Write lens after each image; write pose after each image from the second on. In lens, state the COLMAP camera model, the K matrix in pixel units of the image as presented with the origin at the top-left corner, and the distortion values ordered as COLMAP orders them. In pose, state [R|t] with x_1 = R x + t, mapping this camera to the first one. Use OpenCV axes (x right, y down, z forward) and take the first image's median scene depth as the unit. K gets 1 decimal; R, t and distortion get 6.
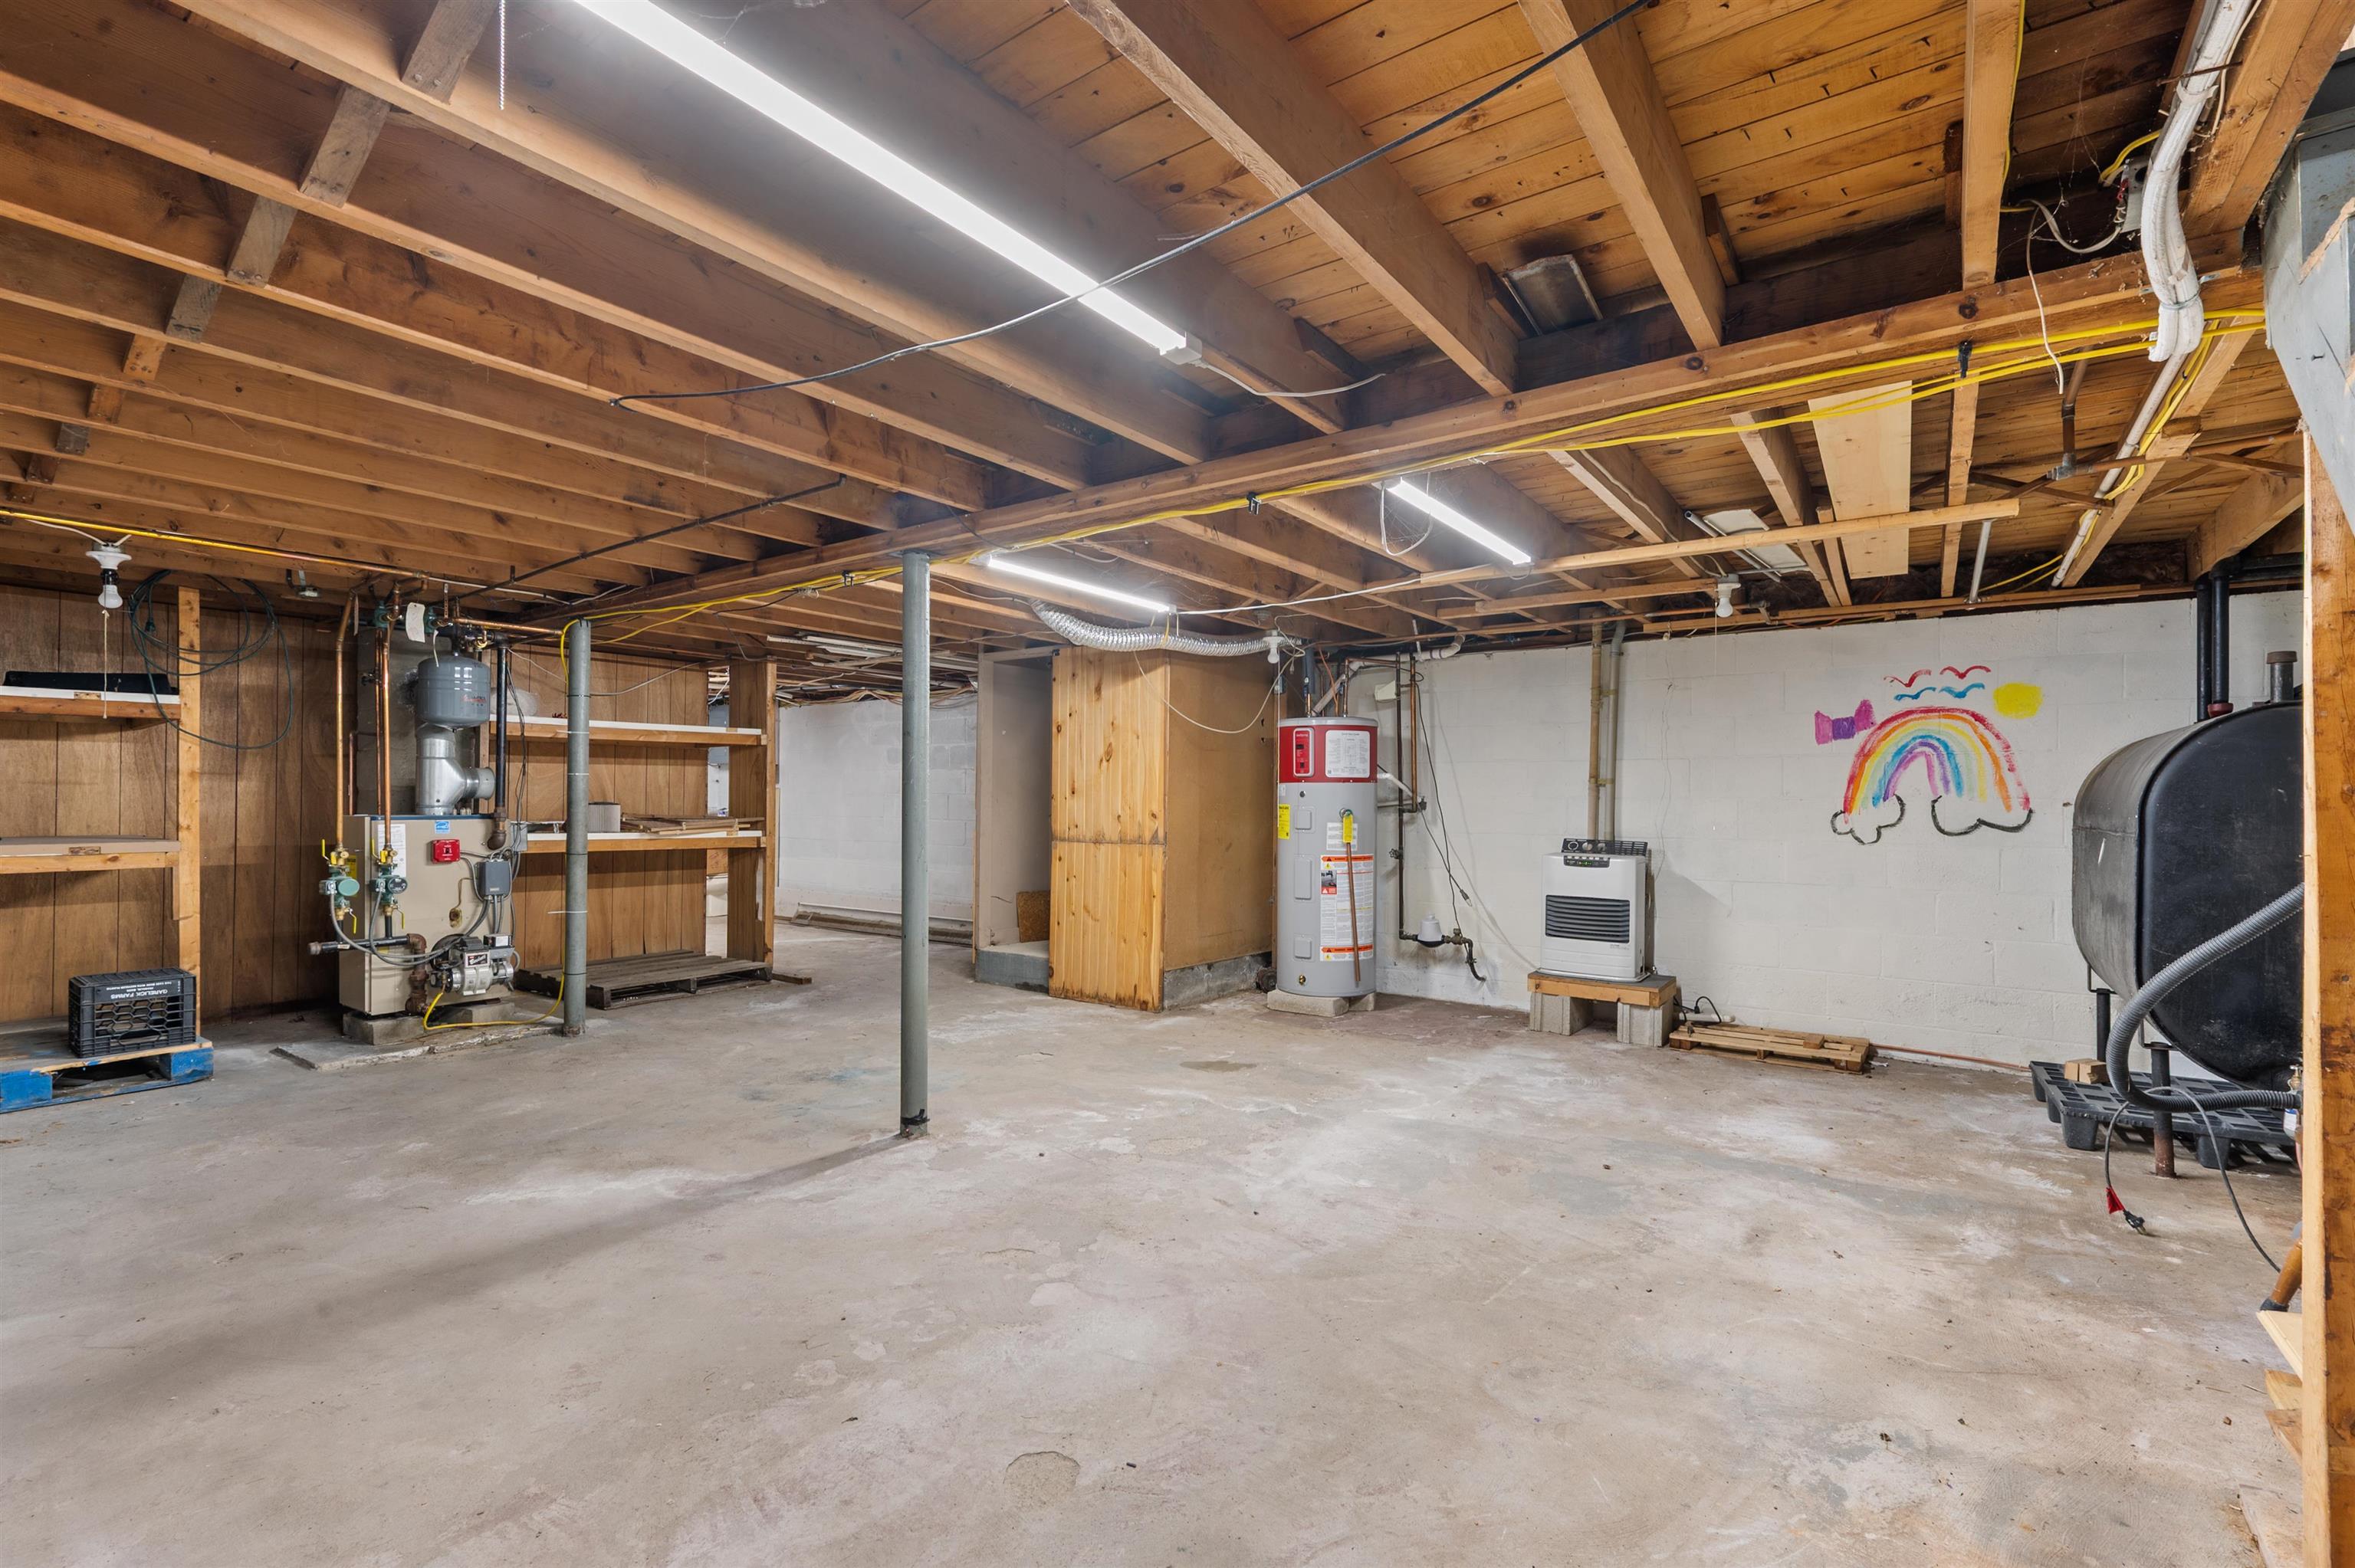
lens RADIAL K [[1032.4, 0, 1174.8], [0, 1032.4, 777.8], [0, 0, 1]] dist [-0.000158, 0.000173]
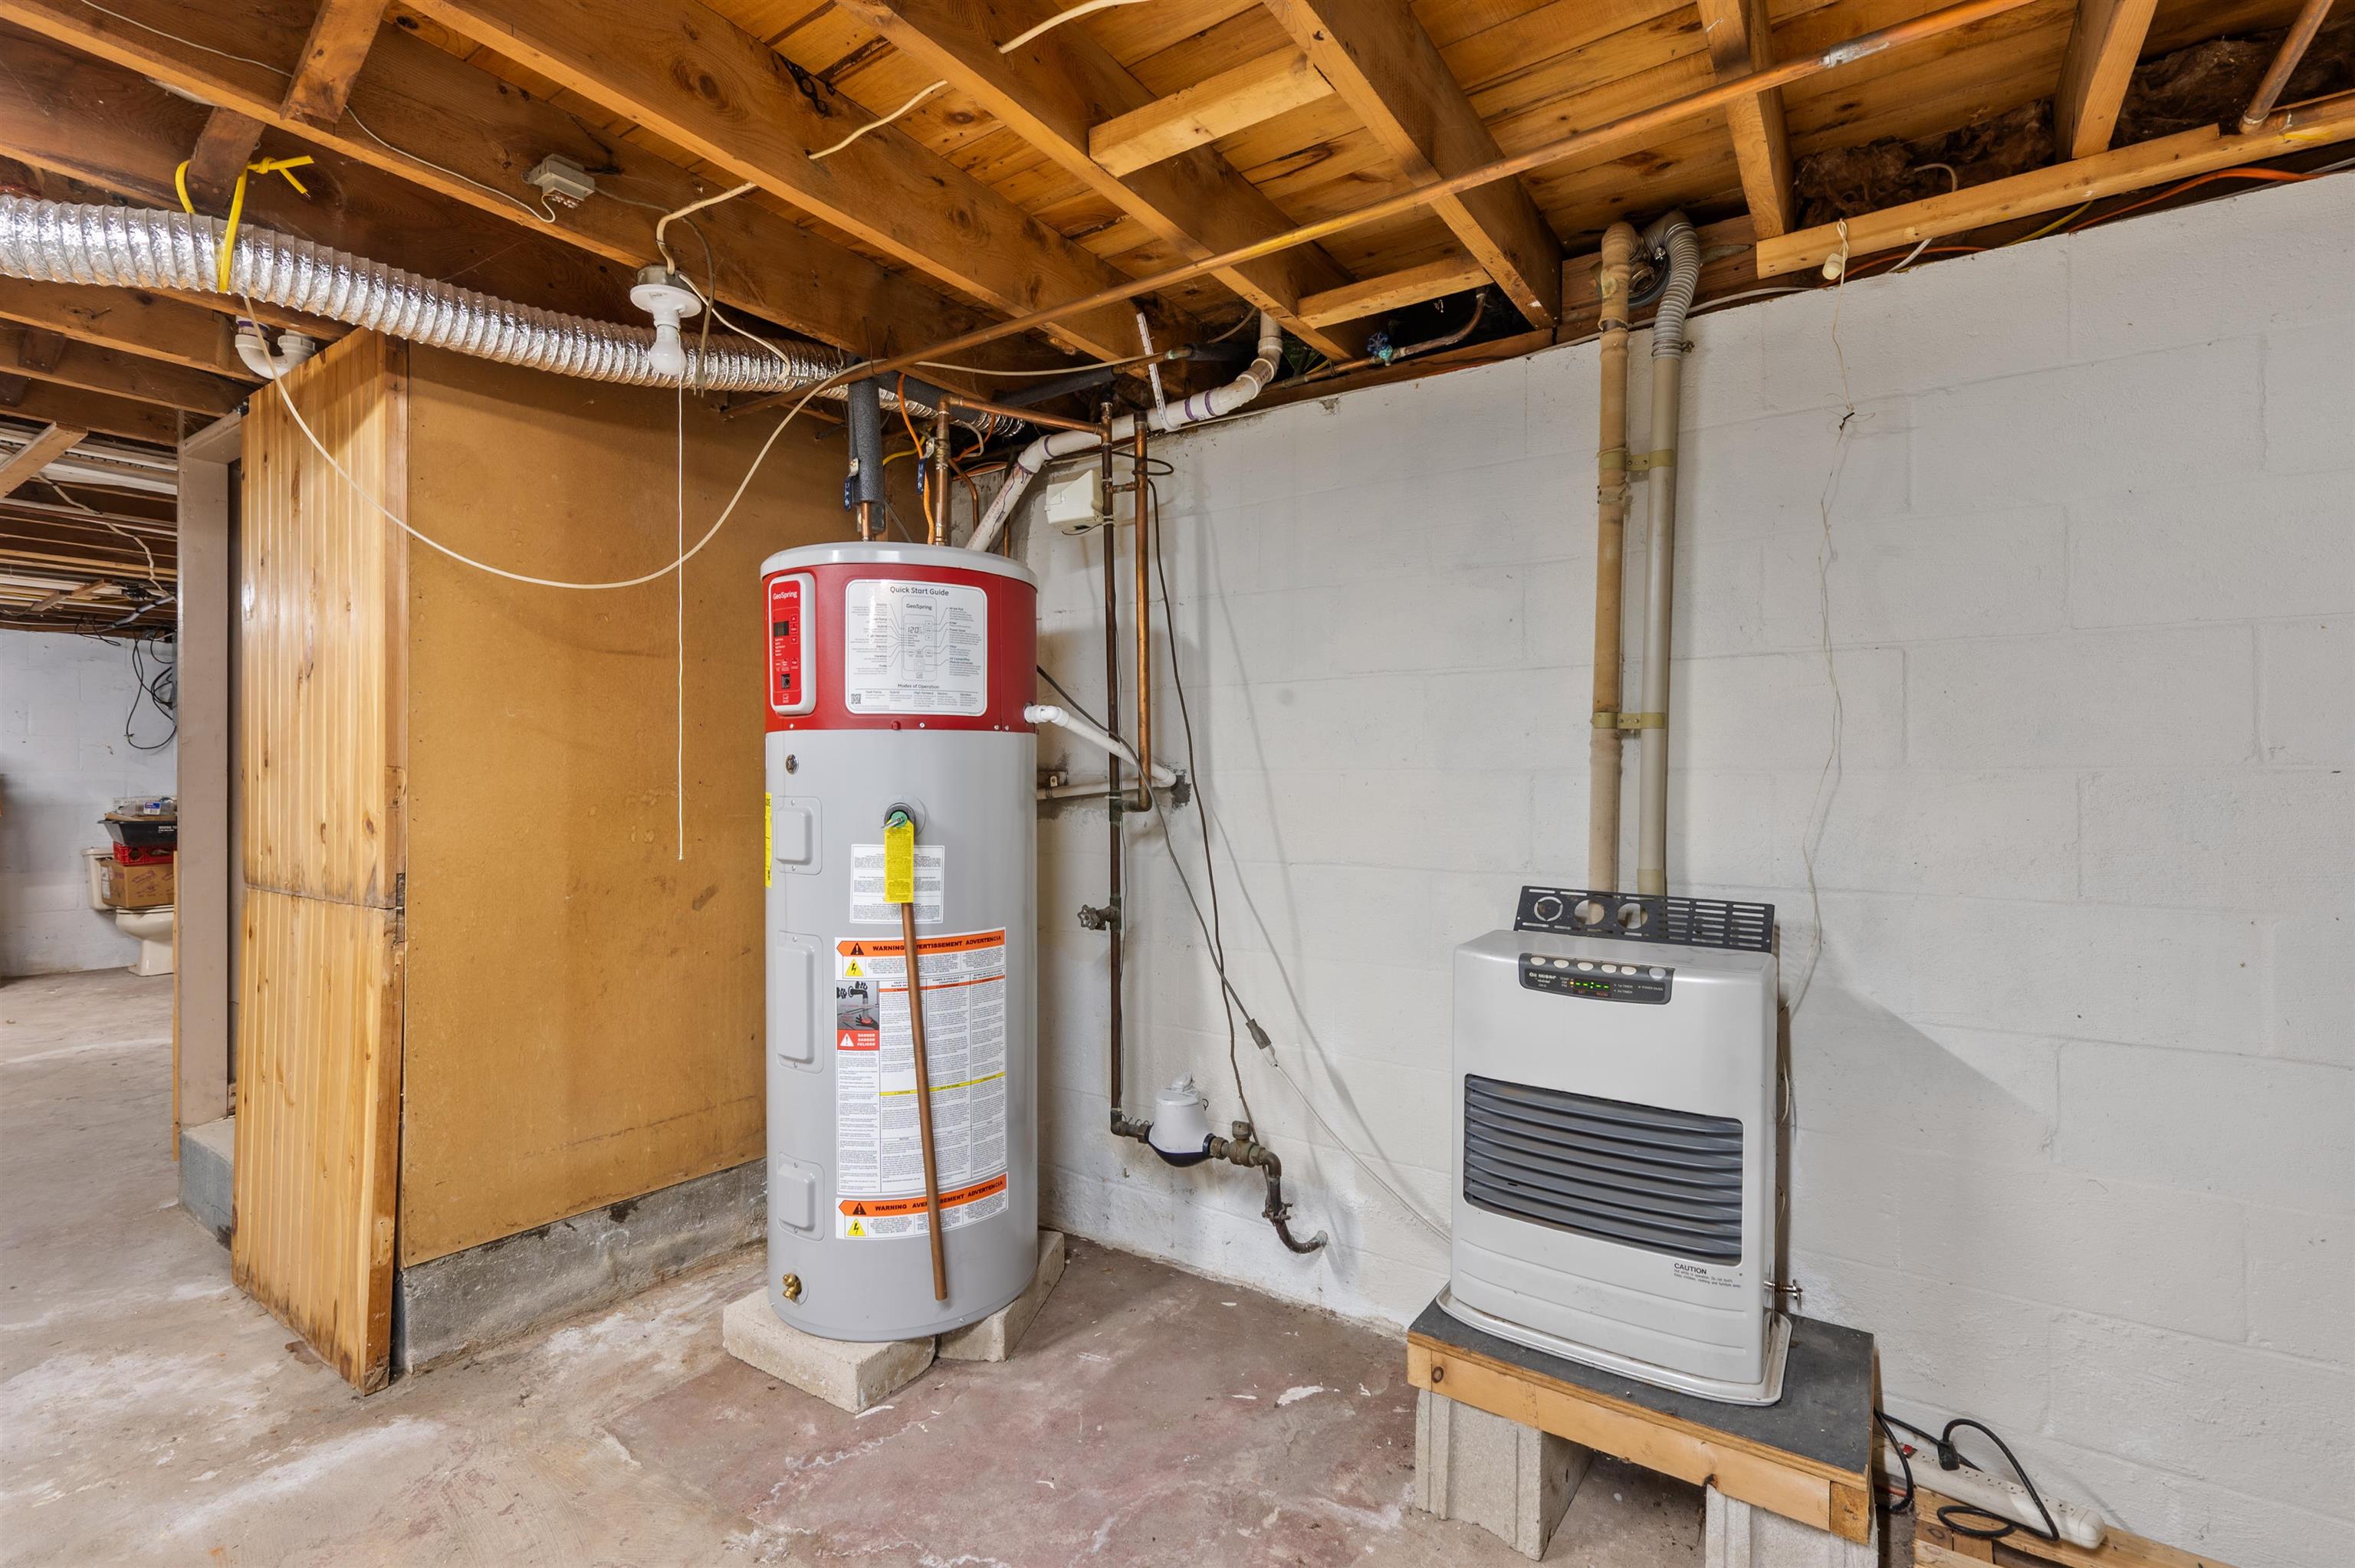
lens RADIAL K [[1048.4, 0, 1176.5], [0, 1048.4, 761.1], [0, 0, 1]] dist [-0.000083, 0.000398]
pose [[0.999579, -0.003077, 0.028858, 0.246860], [0.003095, 0.999995, -0.000572, 0.015824], [-0.028856, 0.000661, 0.999583, 0.641285]]
